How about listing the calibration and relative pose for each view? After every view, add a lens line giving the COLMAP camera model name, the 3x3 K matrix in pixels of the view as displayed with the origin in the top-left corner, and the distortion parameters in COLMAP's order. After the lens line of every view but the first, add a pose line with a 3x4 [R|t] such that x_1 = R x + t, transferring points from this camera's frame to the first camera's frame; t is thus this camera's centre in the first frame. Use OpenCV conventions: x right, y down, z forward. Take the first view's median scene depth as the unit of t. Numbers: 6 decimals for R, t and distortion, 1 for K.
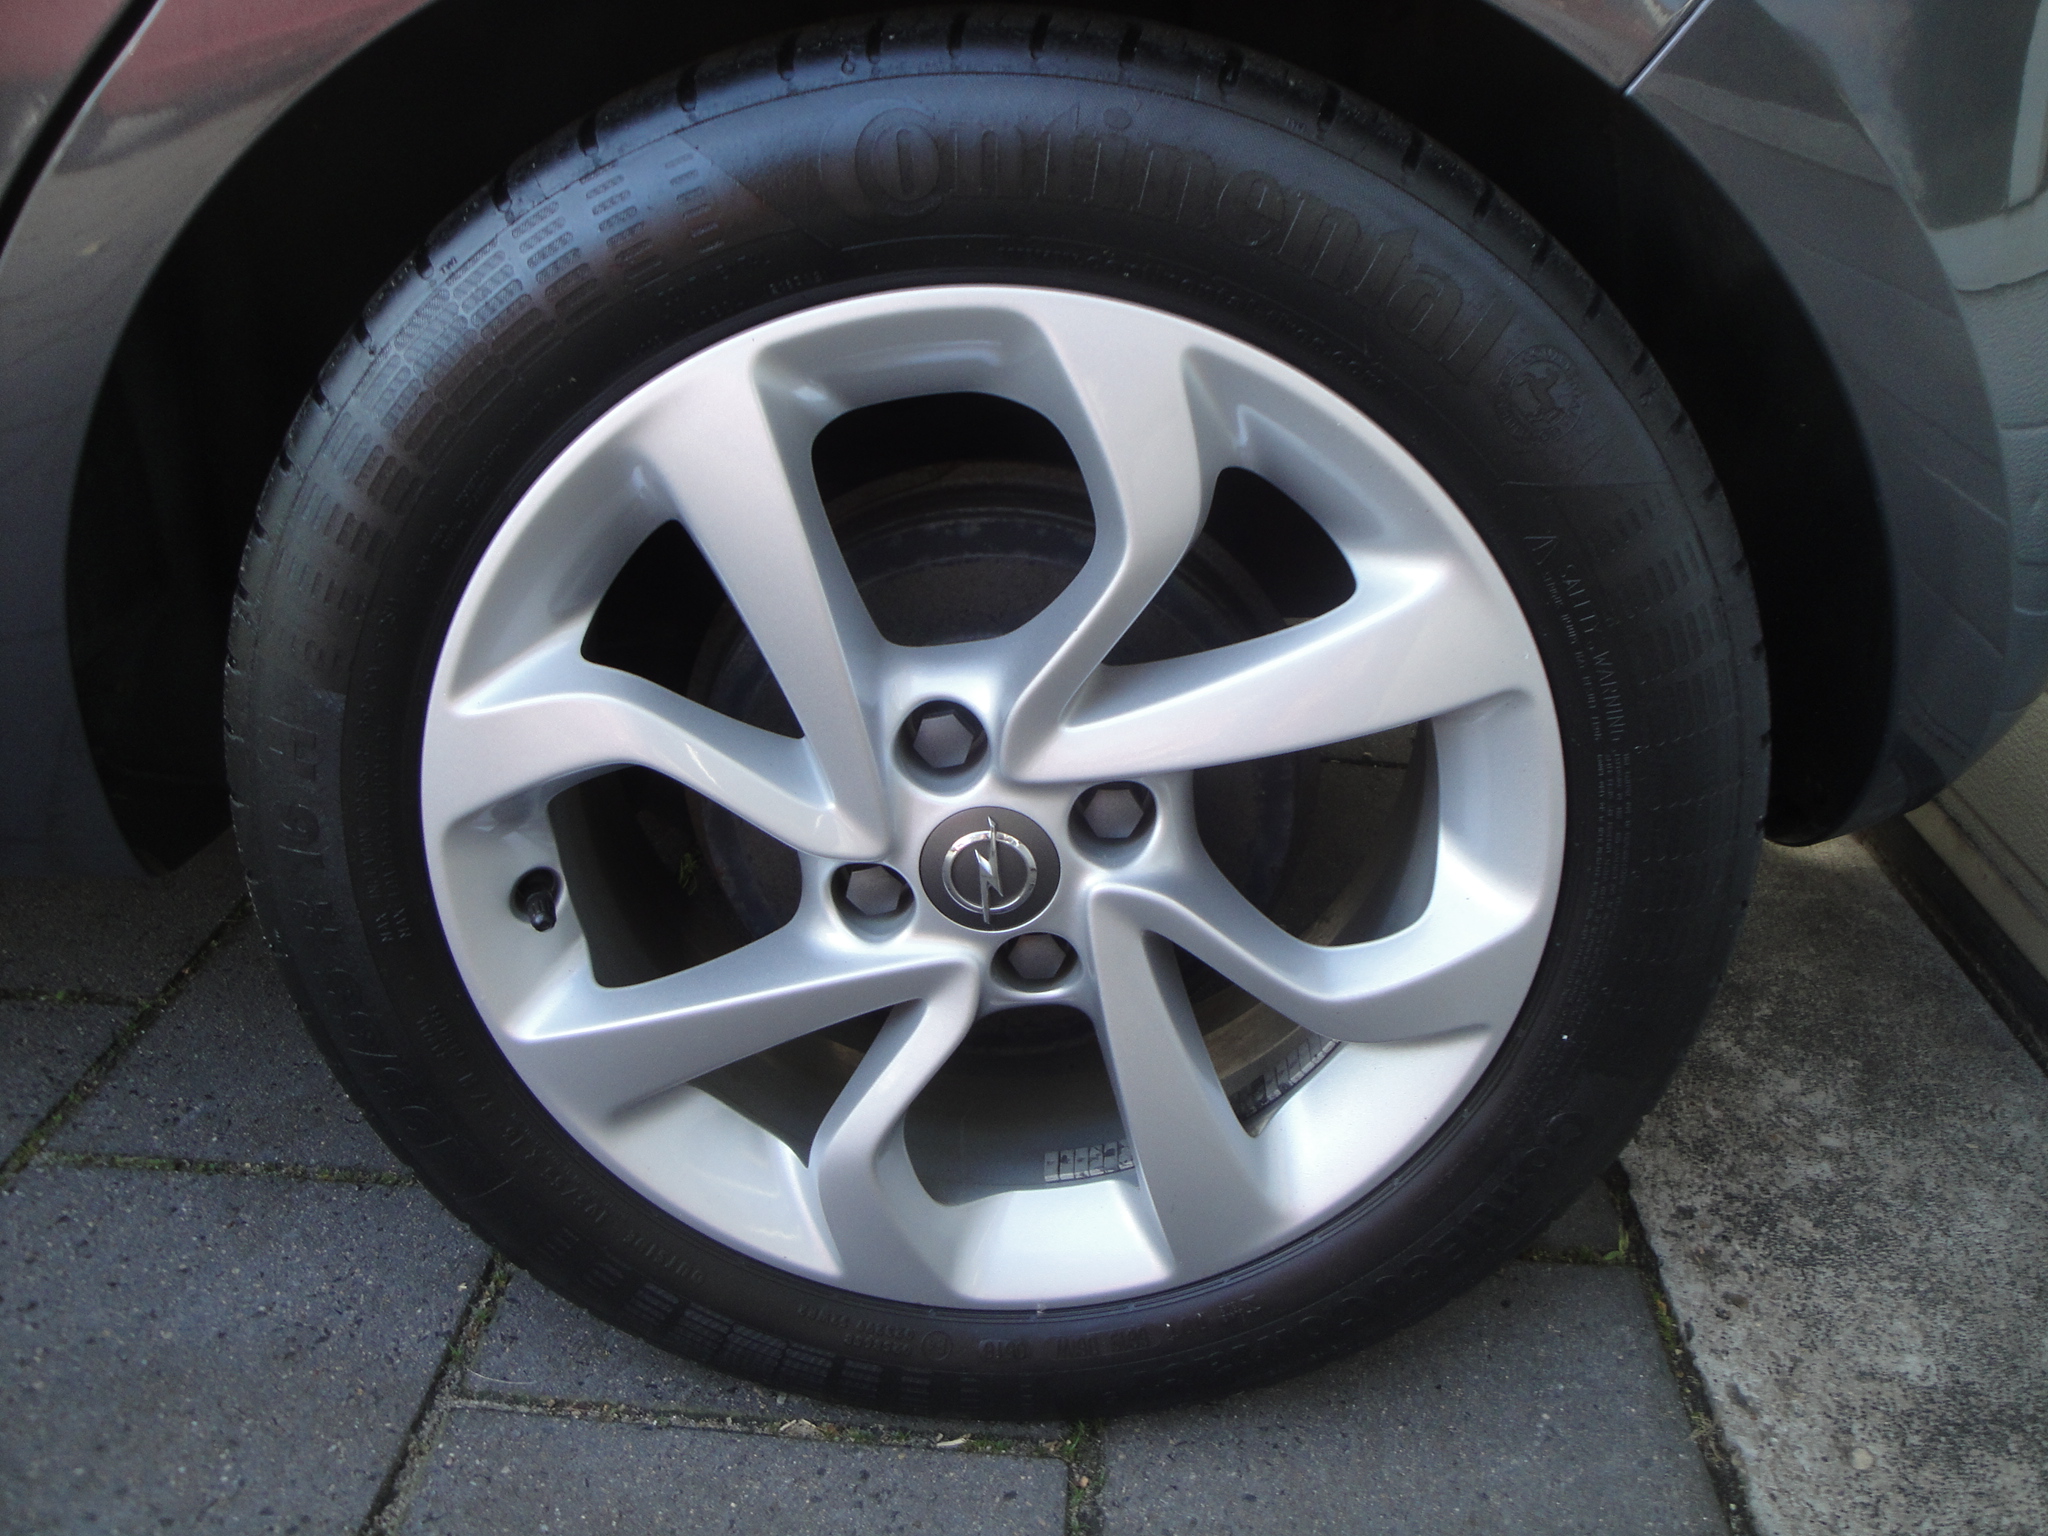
lens RADIAL K [[1661.6, 0, 1031.1], [0, 1661.6, 751.9], [0, 0, 1]] dist [-0.172611, 0.137269]
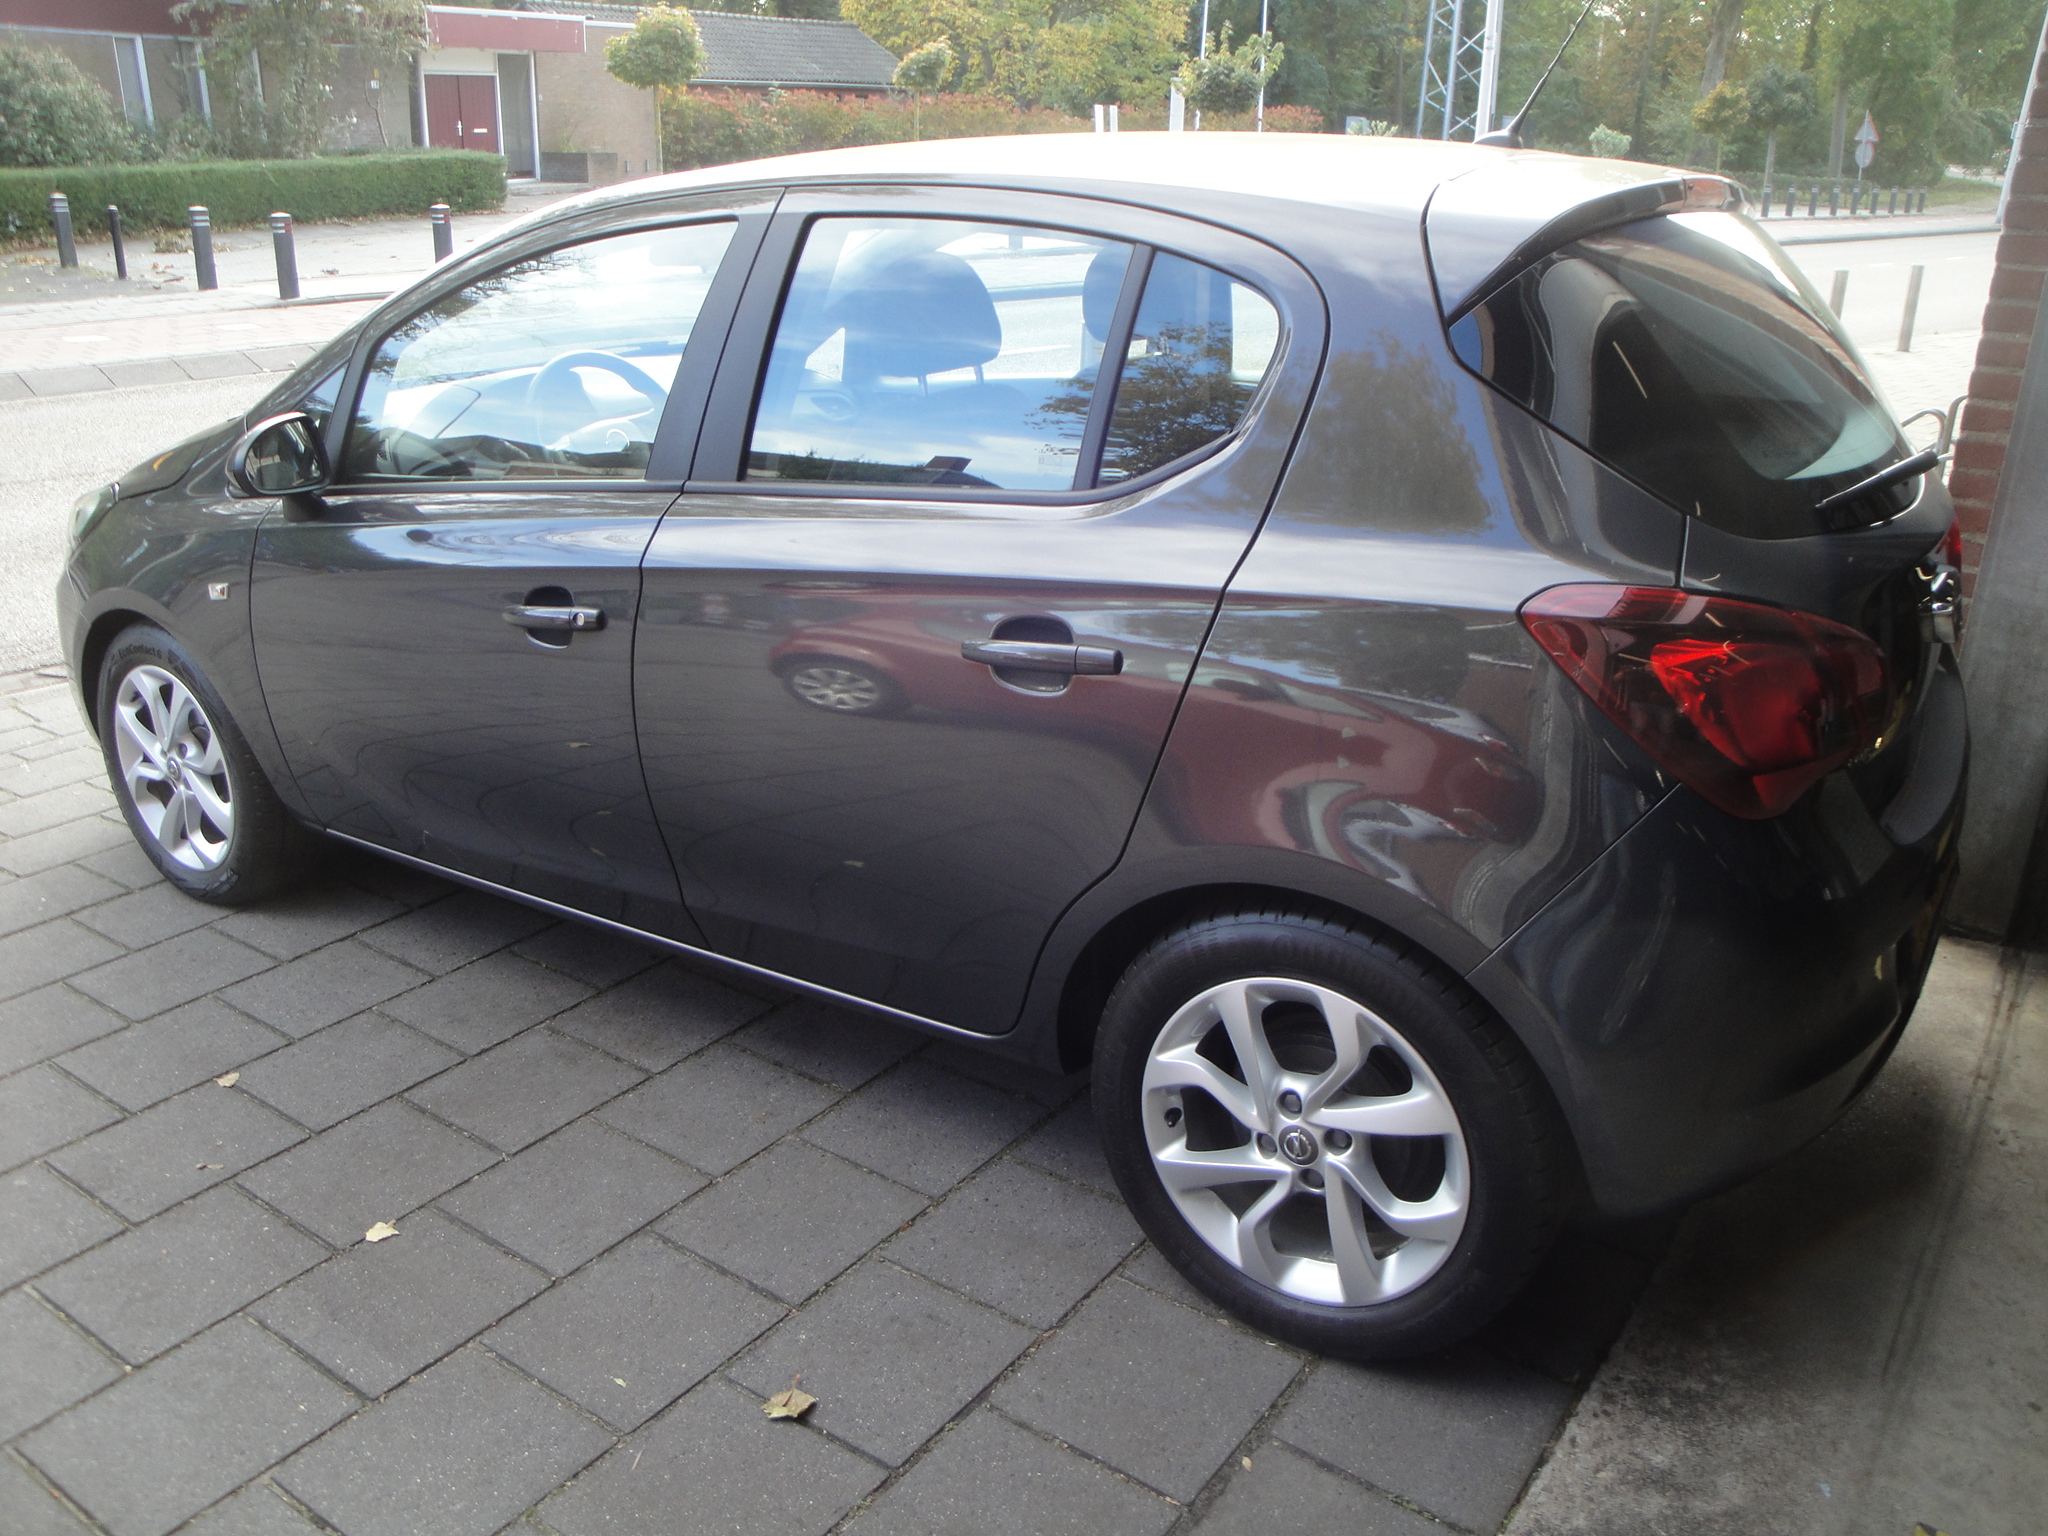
lens RADIAL K [[1661.6, 0, 1031.1], [0, 1661.6, 751.9], [0, 0, 1]] dist [-0.172611, 0.137269]
pose [[0.834493, 0.150651, -0.530025, 1.078274], [-0.209014, 0.976555, -0.051511, -0.390015], [0.509838, 0.153768, 0.846416, -1.999140]]
